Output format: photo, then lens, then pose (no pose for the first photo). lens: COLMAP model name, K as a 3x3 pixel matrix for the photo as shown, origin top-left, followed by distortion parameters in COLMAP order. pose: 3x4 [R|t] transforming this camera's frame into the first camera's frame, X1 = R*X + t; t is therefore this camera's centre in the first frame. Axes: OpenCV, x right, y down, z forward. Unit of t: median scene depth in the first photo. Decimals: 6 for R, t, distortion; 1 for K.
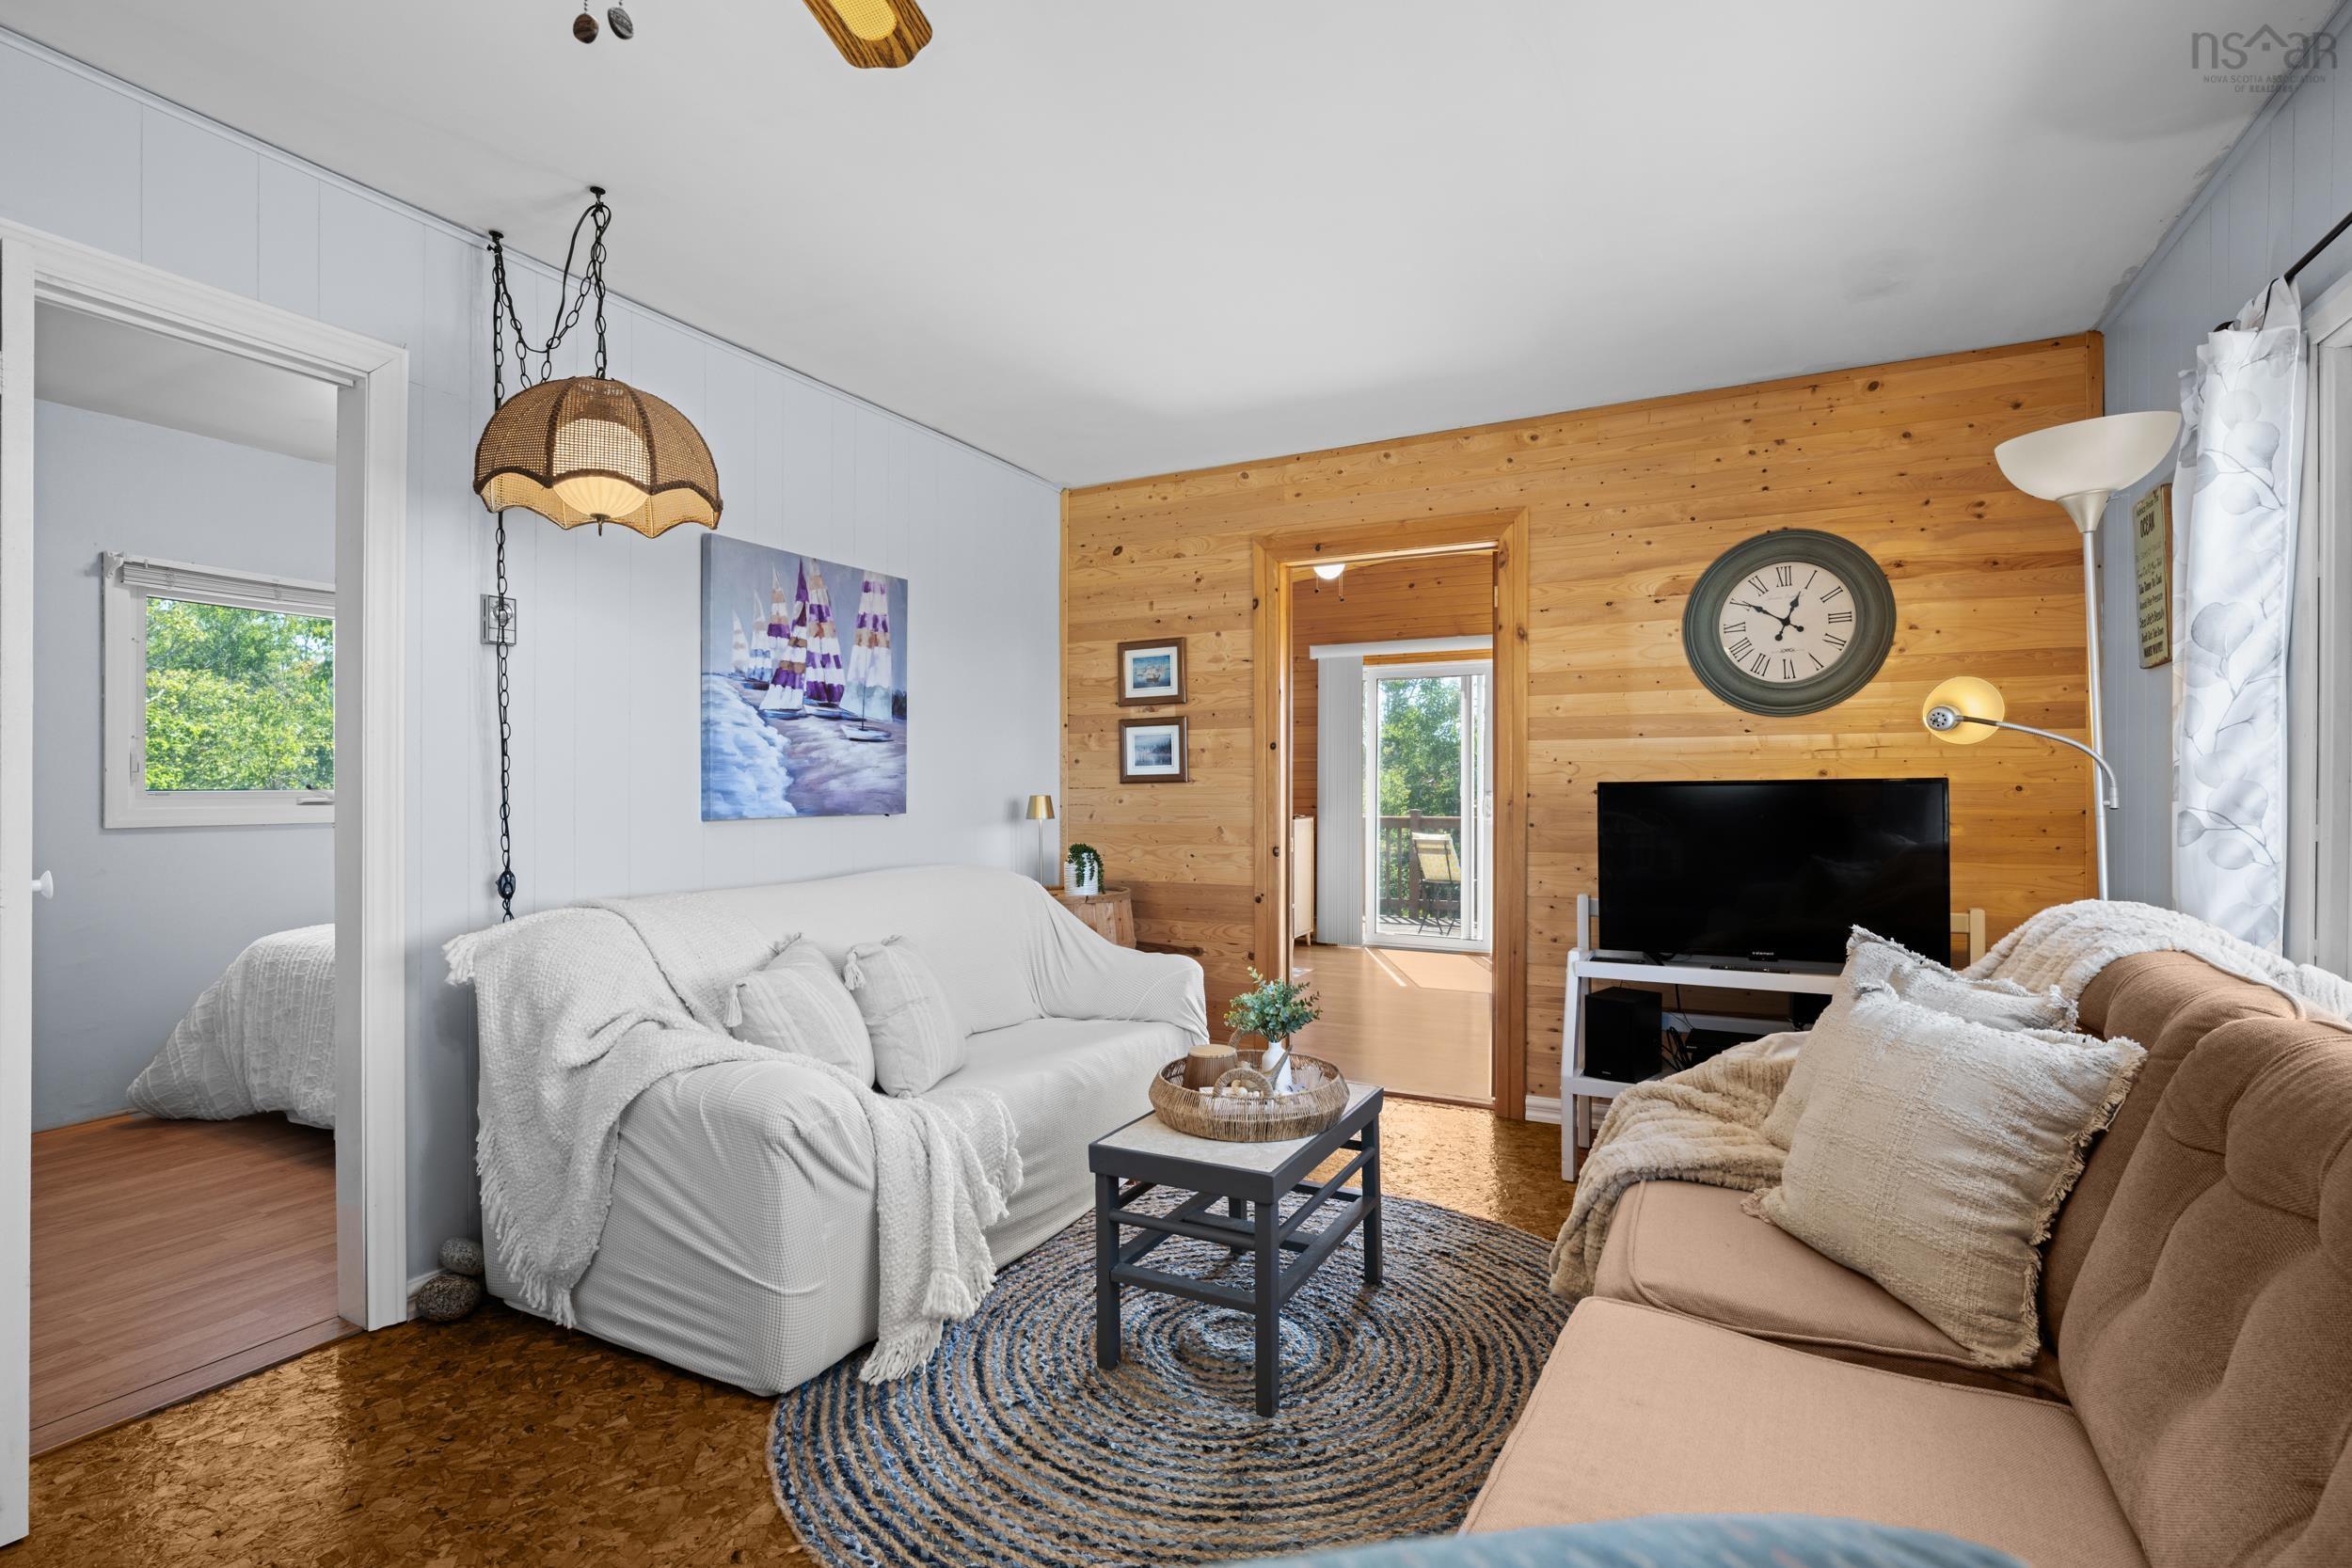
lens RADIAL K [[1094.9, 0, 1178.7], [0, 1094.9, 790.8], [0, 0, 1]] dist [-0.000504, -0.000103]
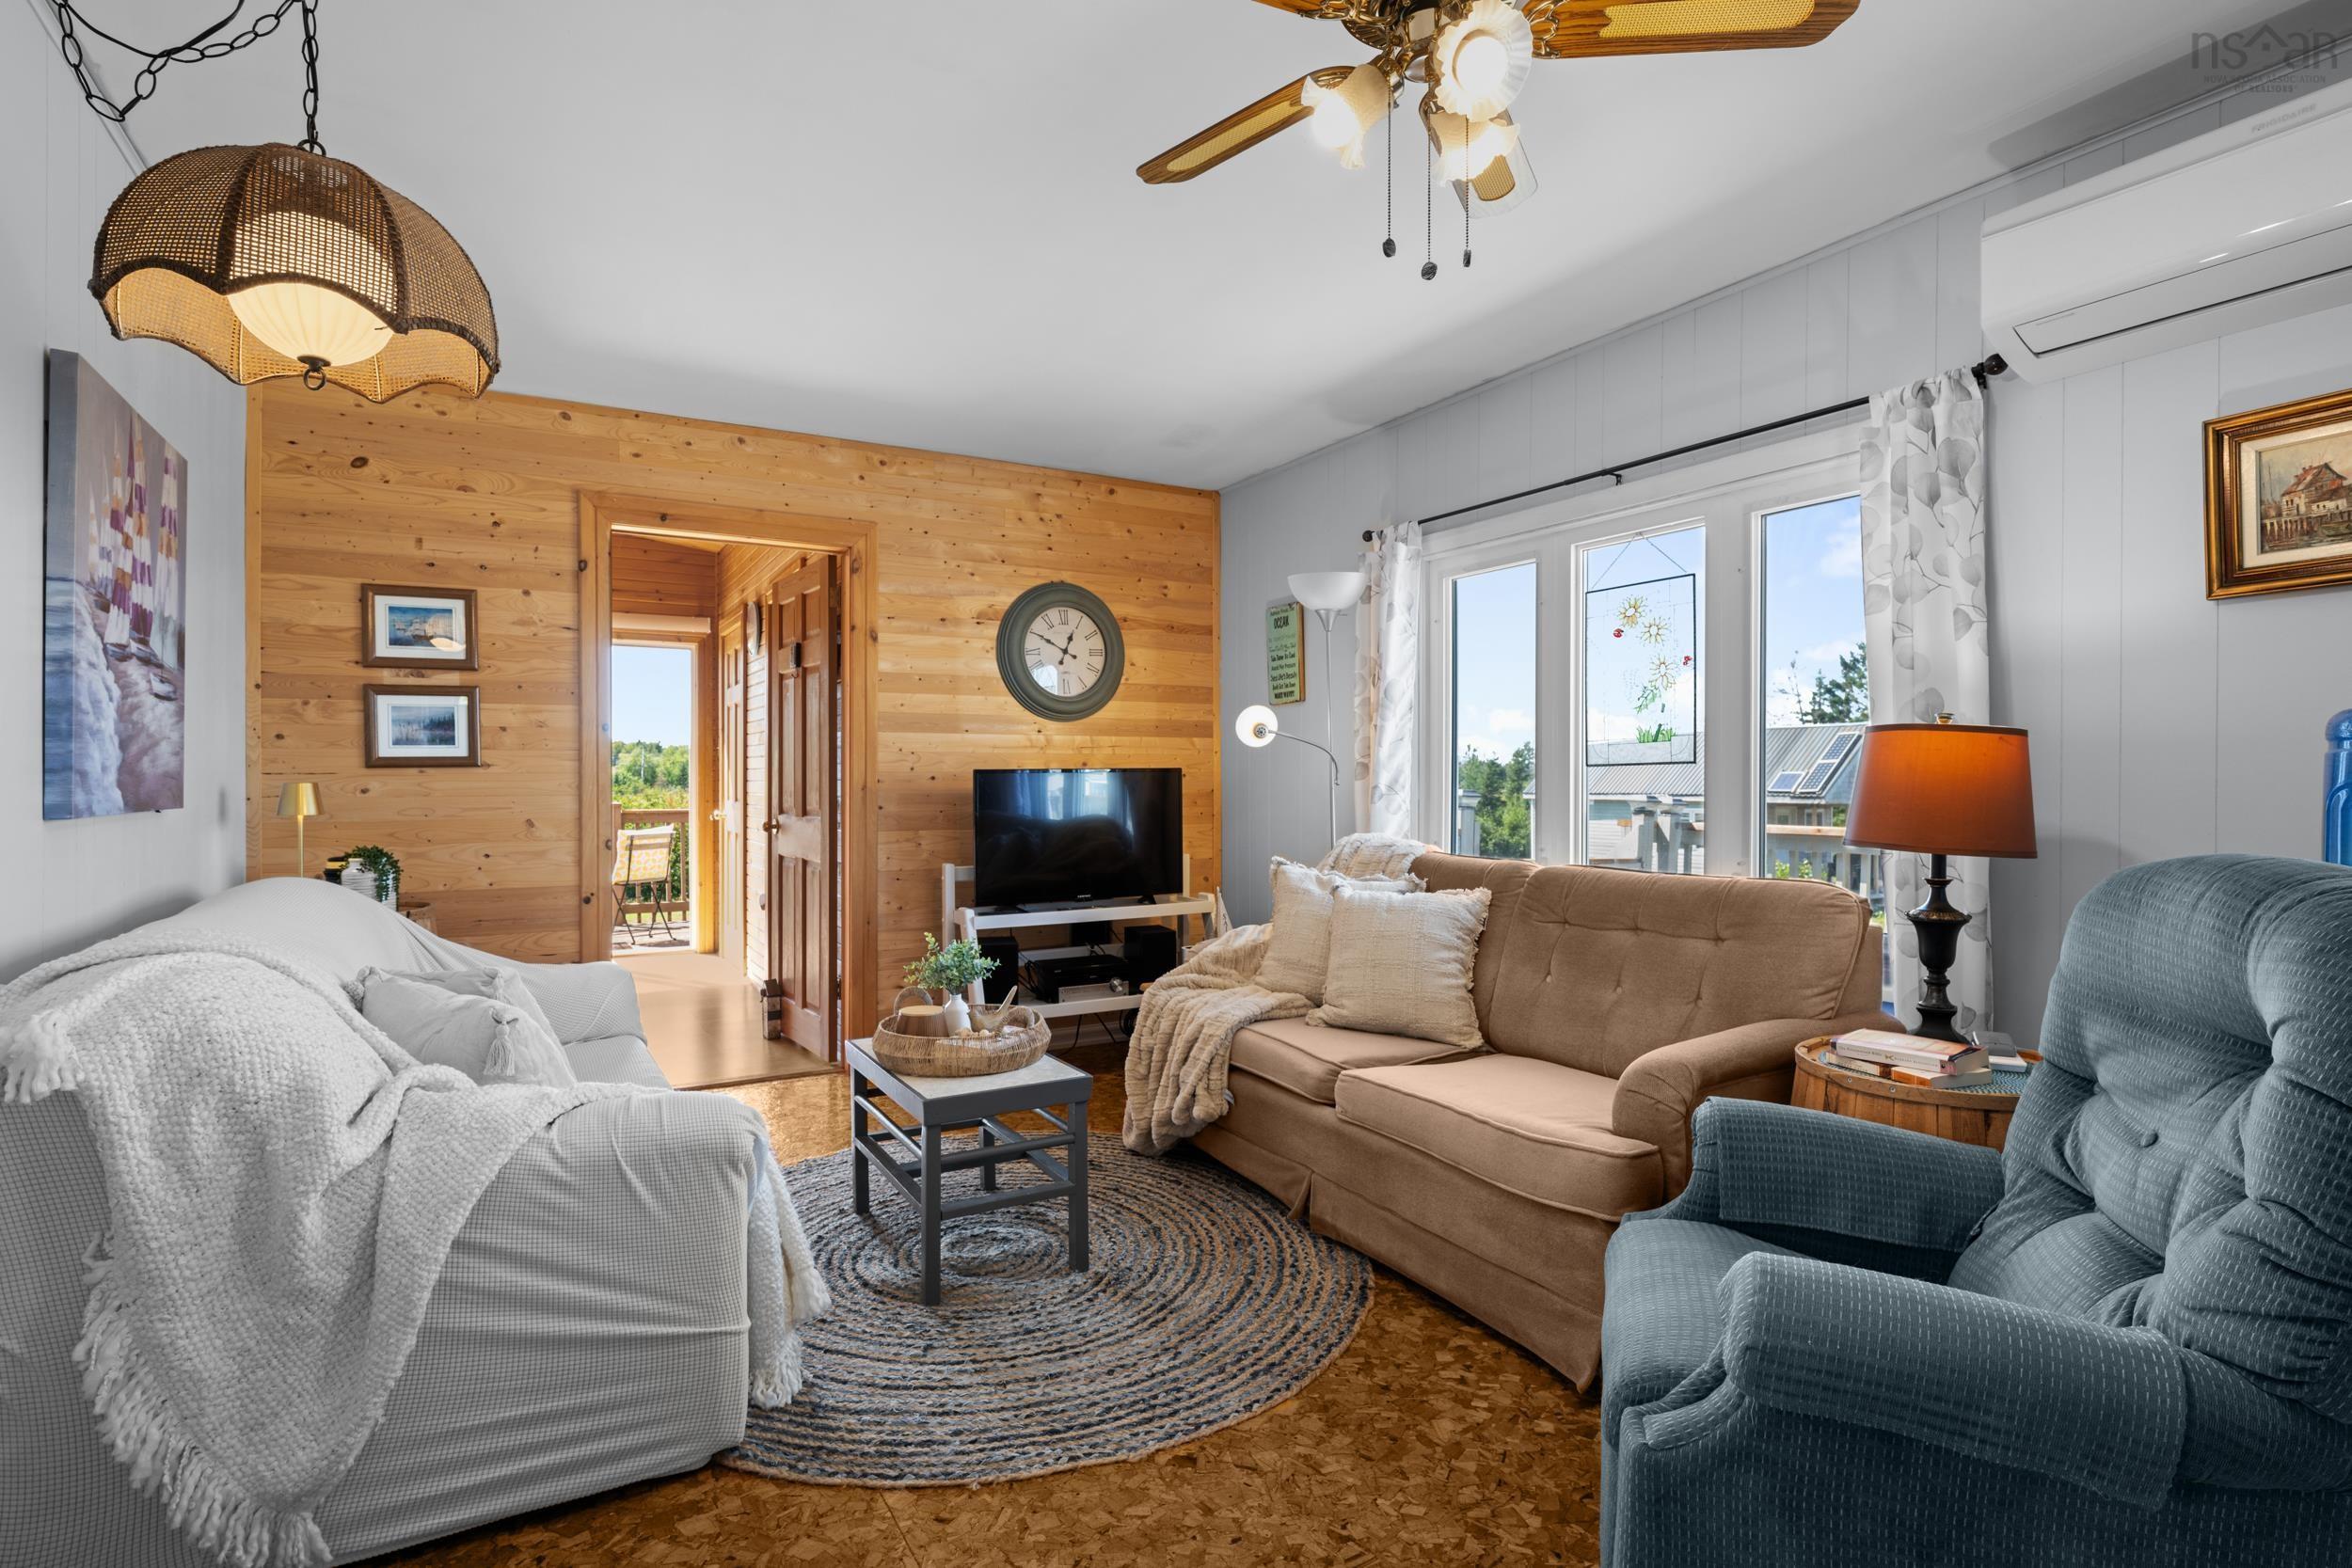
lens RADIAL K [[1166.6, 0, 1176.0], [0, 1166.6, 784.0], [0, 0, 1]] dist [-0.000485, -0.000841]
pose [[0.539622, -0.002335, 0.841904, -0.545786], [0.003125, 0.999995, 0.000770, 0.007459], [-0.841902, 0.002215, 0.539626, 0.105498]]
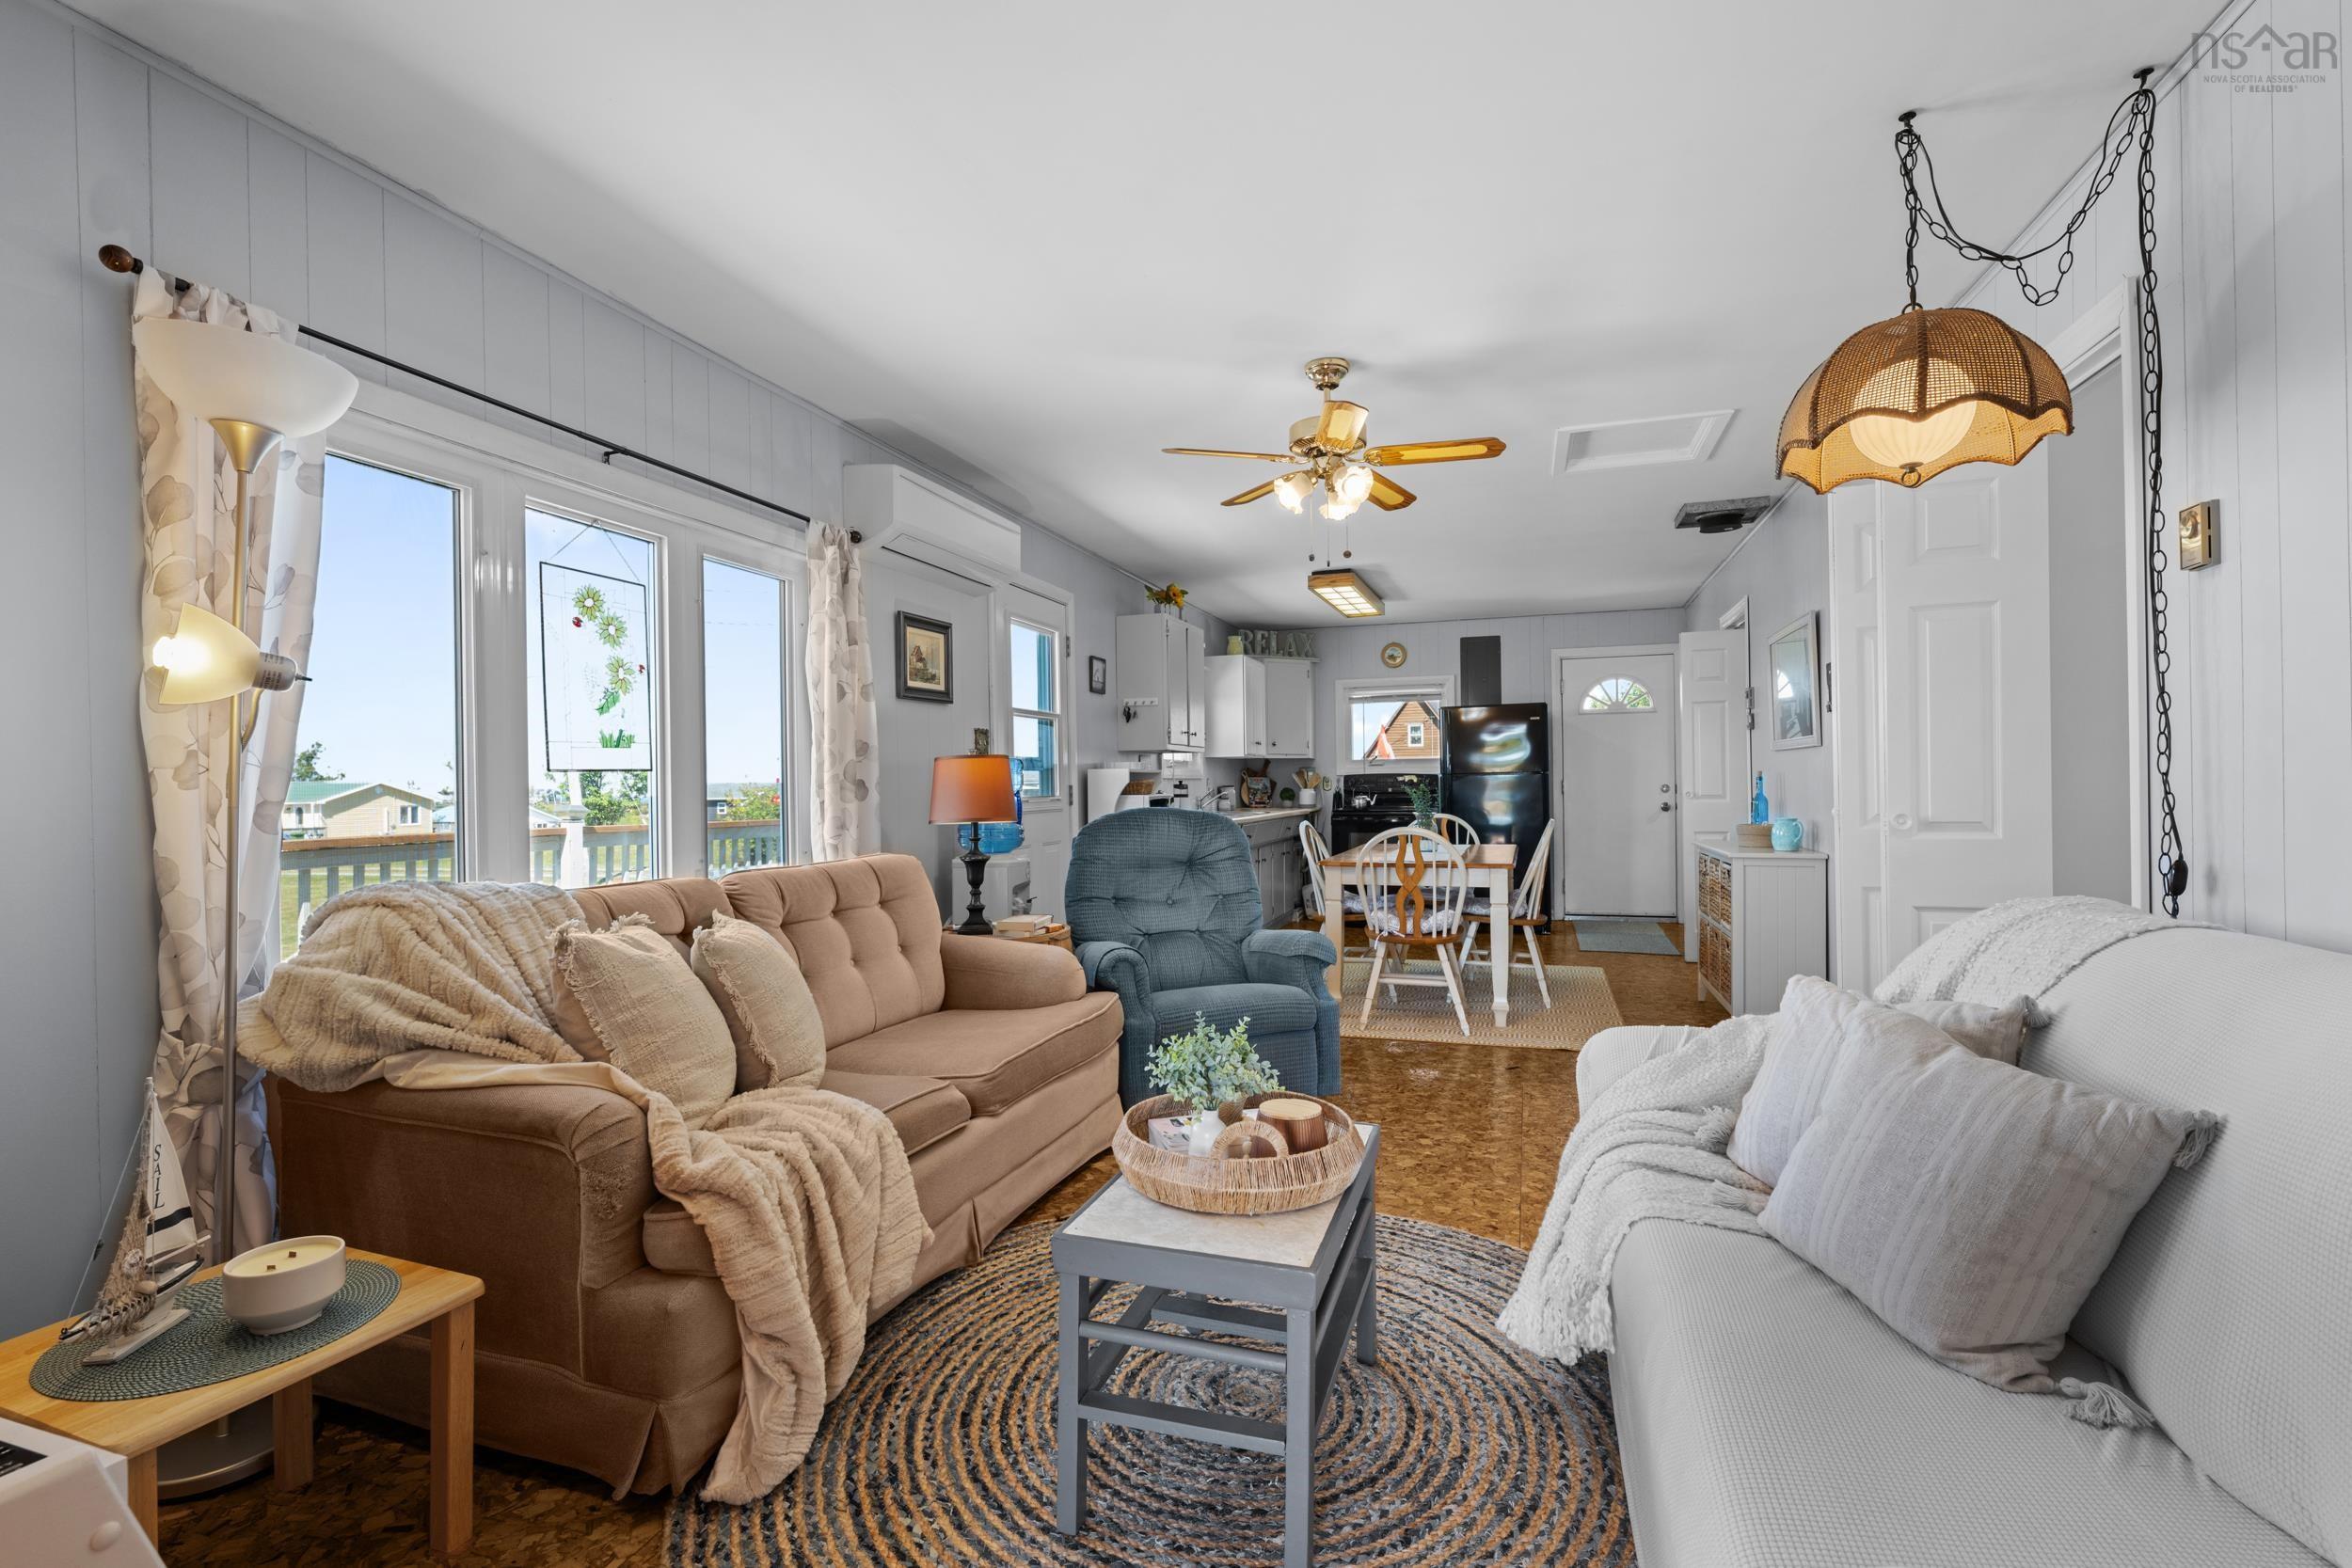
lens RADIAL K [[1082.0, 0, 1120.6], [0, 1082.0, 758.1], [0, 0, 1]] dist [0.001357, 0.000156]
pose [[-0.991529, 0.006591, -0.129717, 0.177646], [0.009773, 0.999666, -0.023915, 0.008858], [0.129516, -0.024980, -0.991263, 1.179868]]
